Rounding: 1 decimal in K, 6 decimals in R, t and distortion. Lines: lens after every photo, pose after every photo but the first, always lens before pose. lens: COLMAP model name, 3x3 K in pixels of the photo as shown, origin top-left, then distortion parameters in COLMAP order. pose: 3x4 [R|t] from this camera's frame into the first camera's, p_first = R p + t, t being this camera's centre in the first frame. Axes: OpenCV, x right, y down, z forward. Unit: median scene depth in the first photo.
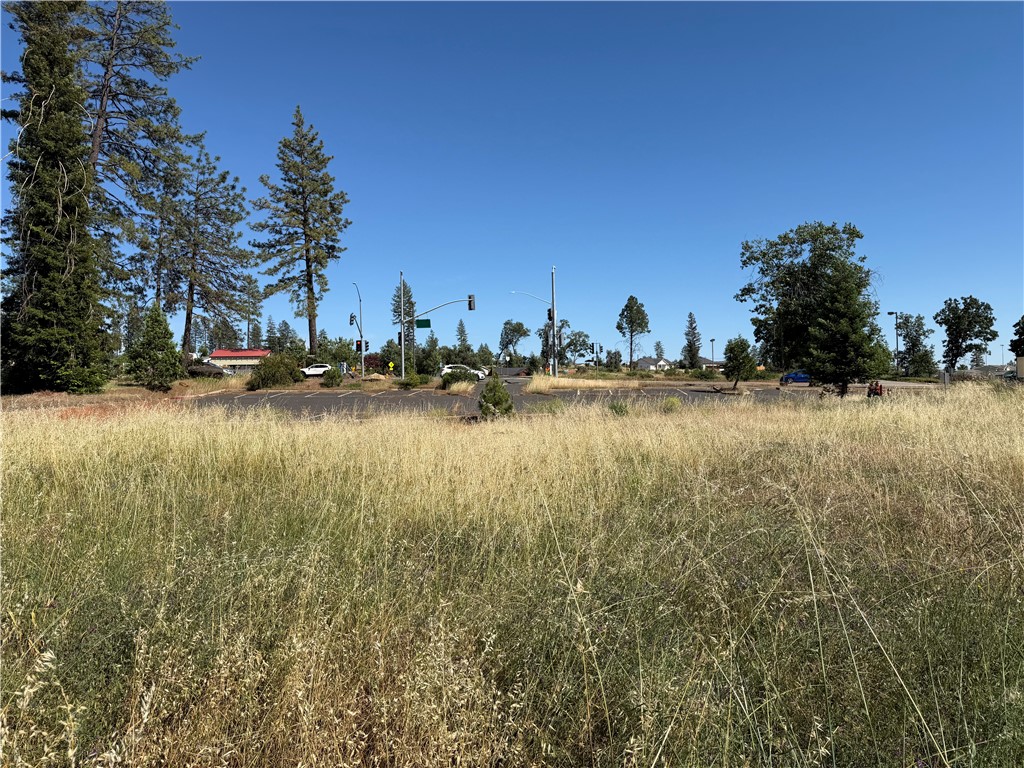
lens RADIAL K [[745.7, 0, 511.6], [0, 745.7, 381.4], [0, 0, 1]] dist [0.001460, -0.013995]
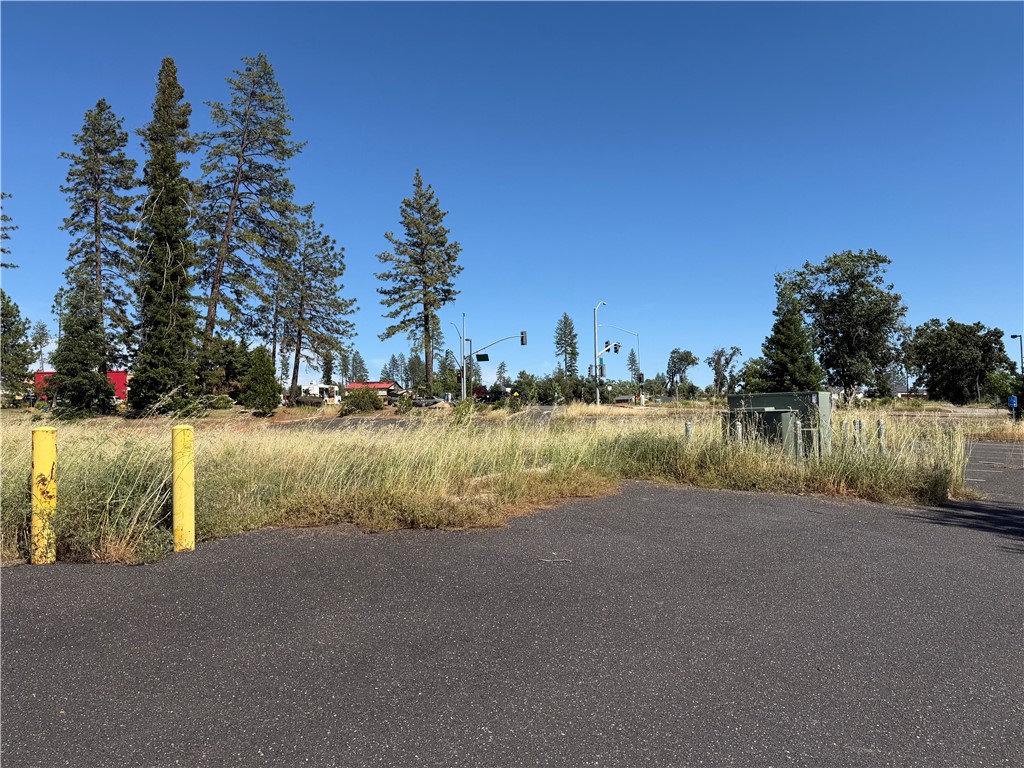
lens RADIAL K [[745.7, 0, 572.2], [0, 745.7, 400.6], [0, 0, 1]] dist [0.001460, -0.013995]
pose [[0.972713, -0.005973, -0.231934, 0.214578], [0.003031, 0.999910, -0.013038, 0.002406], [0.231991, 0.011980, 0.972644, -0.060751]]
